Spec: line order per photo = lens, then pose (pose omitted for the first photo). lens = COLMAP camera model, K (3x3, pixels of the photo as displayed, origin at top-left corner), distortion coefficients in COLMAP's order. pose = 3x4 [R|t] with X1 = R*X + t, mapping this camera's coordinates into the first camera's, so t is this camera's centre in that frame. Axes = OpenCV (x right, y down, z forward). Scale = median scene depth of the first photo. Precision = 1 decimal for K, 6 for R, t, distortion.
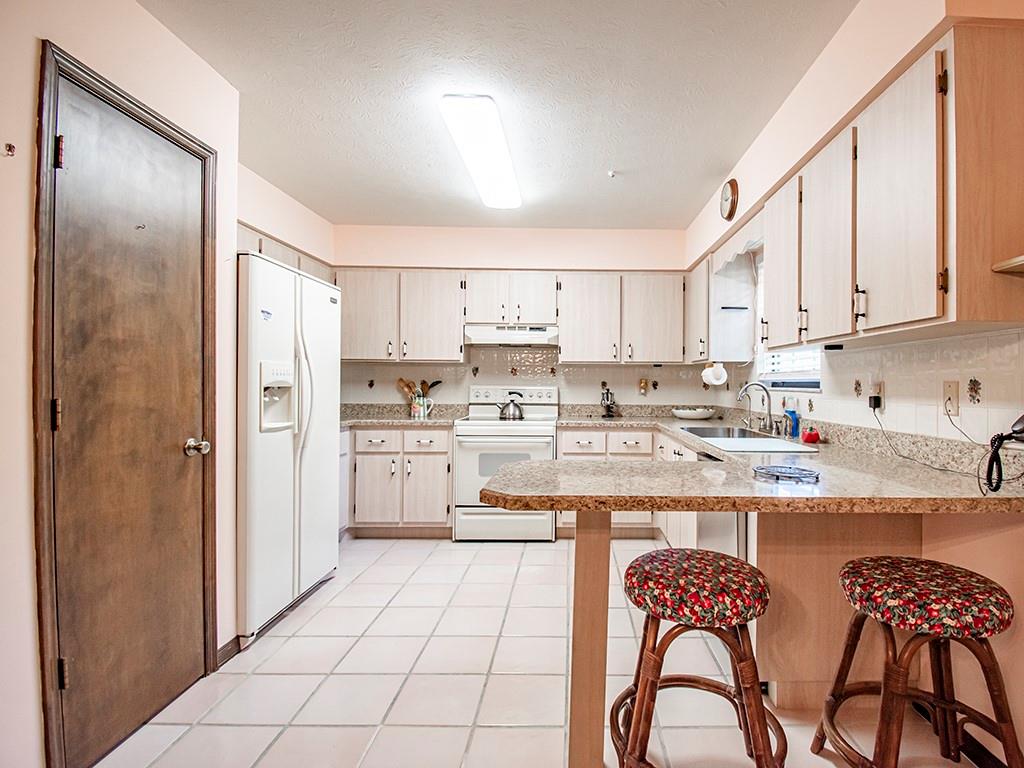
lens RADIAL K [[444.1, 0, 512.0], [0, 444.1, 384.0], [0, 0, 1]] dist [0.040917, -0.025977]
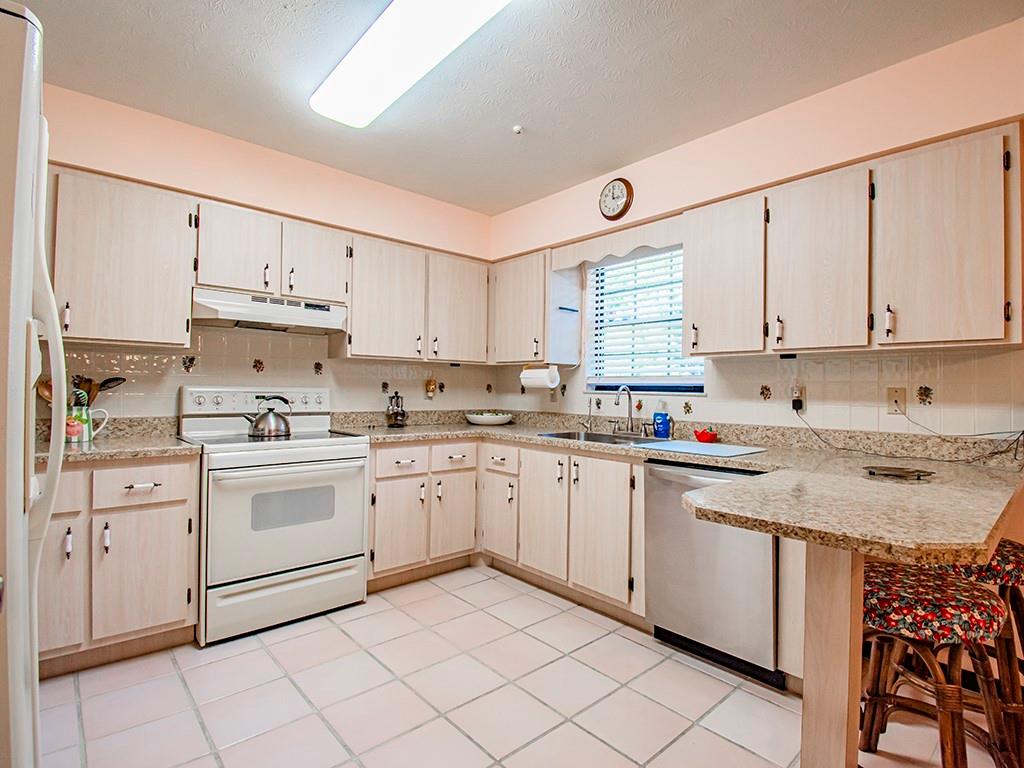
lens RADIAL K [[504.9, 0, 512.0], [0, 504.9, 384.0], [0, 0, 1]] dist [0.022016, -0.025952]
pose [[0.750547, 0.010761, 0.660729, -0.261078], [-0.009038, 0.999941, -0.006020, 0.000663], [-0.660755, -0.001453, 0.750600, 0.208294]]
